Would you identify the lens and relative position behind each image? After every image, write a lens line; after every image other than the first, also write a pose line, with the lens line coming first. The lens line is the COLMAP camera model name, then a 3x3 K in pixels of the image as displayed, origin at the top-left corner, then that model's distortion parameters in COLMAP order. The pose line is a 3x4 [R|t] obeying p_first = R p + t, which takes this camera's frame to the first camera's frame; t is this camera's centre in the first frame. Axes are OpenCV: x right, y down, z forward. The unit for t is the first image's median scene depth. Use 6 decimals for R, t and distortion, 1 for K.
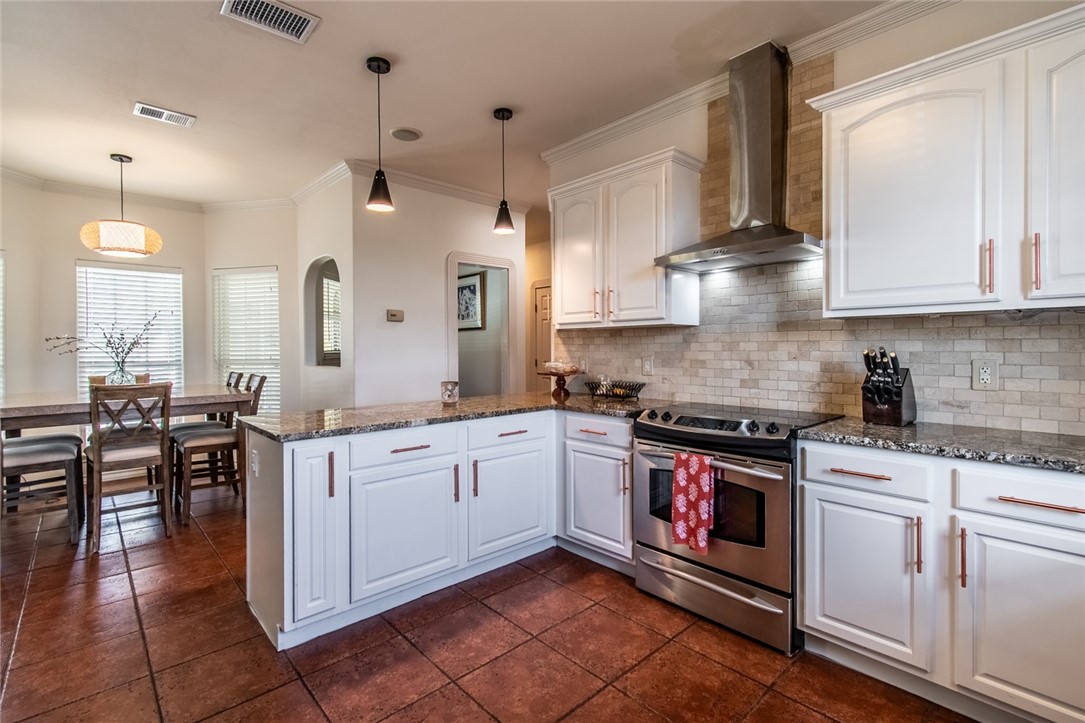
lens RADIAL K [[496.5, 0, 539.3], [0, 496.5, 352.8], [0, 0, 1]] dist [0.002115, -0.000564]
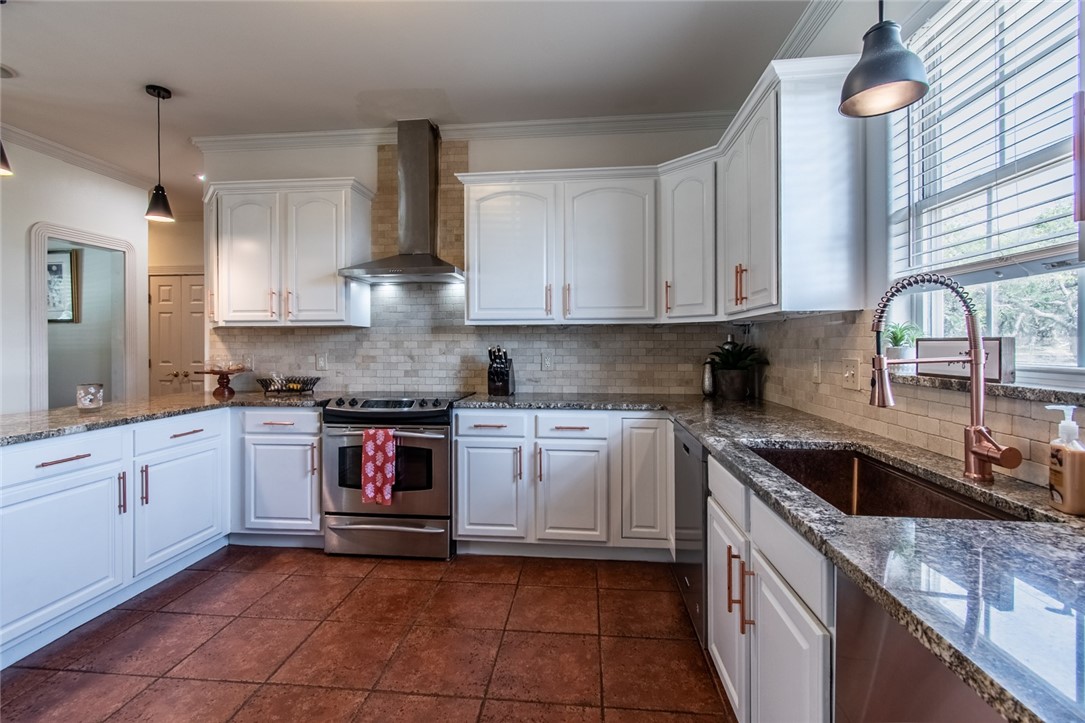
lens RADIAL K [[496.5, 0, 539.3], [0, 496.5, 352.8], [0, 0, 1]] dist [0.002115, -0.000564]
pose [[0.744367, -0.007177, 0.667732, -0.213261], [0.005222, 0.999974, 0.004927, 0.004149], [-0.667750, -0.000181, 0.744385, -0.203318]]
